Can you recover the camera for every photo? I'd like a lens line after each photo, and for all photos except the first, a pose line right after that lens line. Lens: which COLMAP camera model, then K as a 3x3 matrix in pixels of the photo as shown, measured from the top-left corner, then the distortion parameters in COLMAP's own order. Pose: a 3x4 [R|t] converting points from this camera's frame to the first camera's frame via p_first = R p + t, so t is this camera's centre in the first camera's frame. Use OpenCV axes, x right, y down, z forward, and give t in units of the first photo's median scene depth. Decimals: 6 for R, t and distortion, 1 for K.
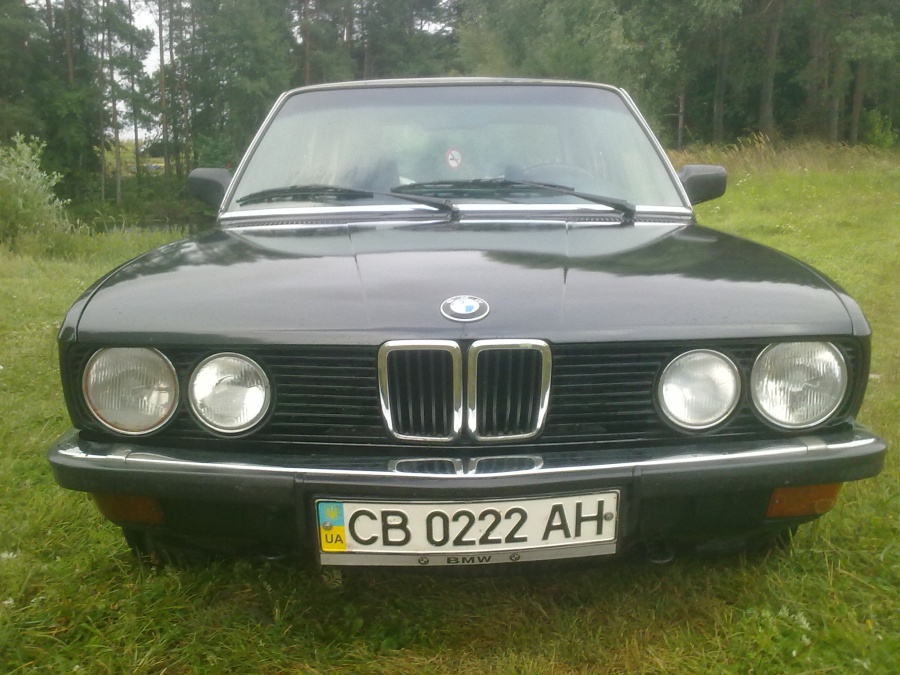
lens RADIAL K [[931.4, 0, 427.5], [0, 931.4, 311.7], [0, 0, 1]] dist [0.013333, -0.015175]
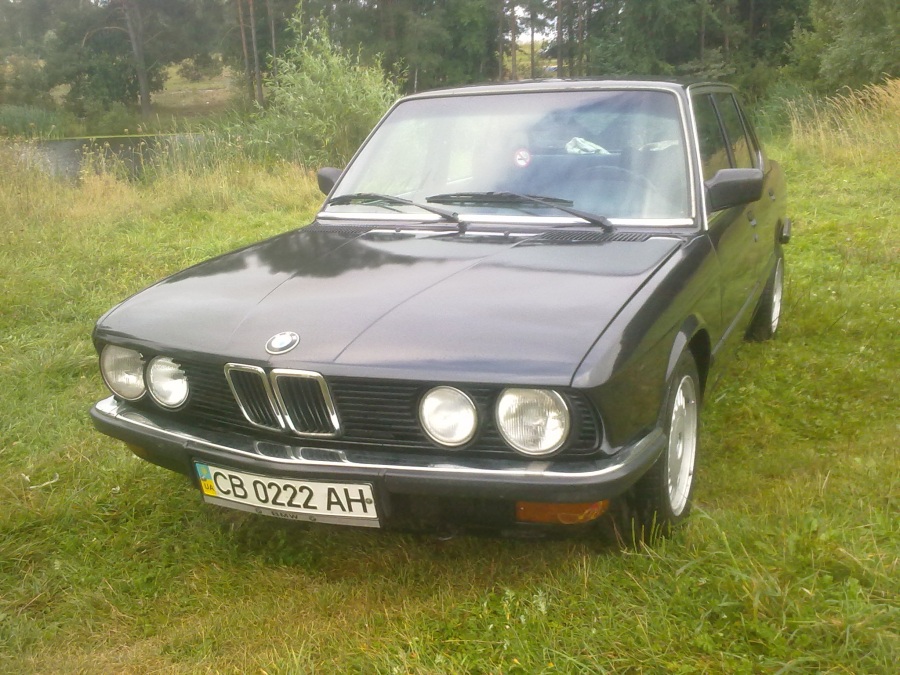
lens RADIAL K [[931.4, 0, 427.5], [0, 931.4, 311.7], [0, 0, 1]] dist [0.013333, -0.015175]
pose [[0.901543, 0.068260, -0.427272, 0.847558], [-0.023530, 0.993751, 0.109112, -0.212827], [0.432050, -0.088315, 0.897515, -0.177372]]
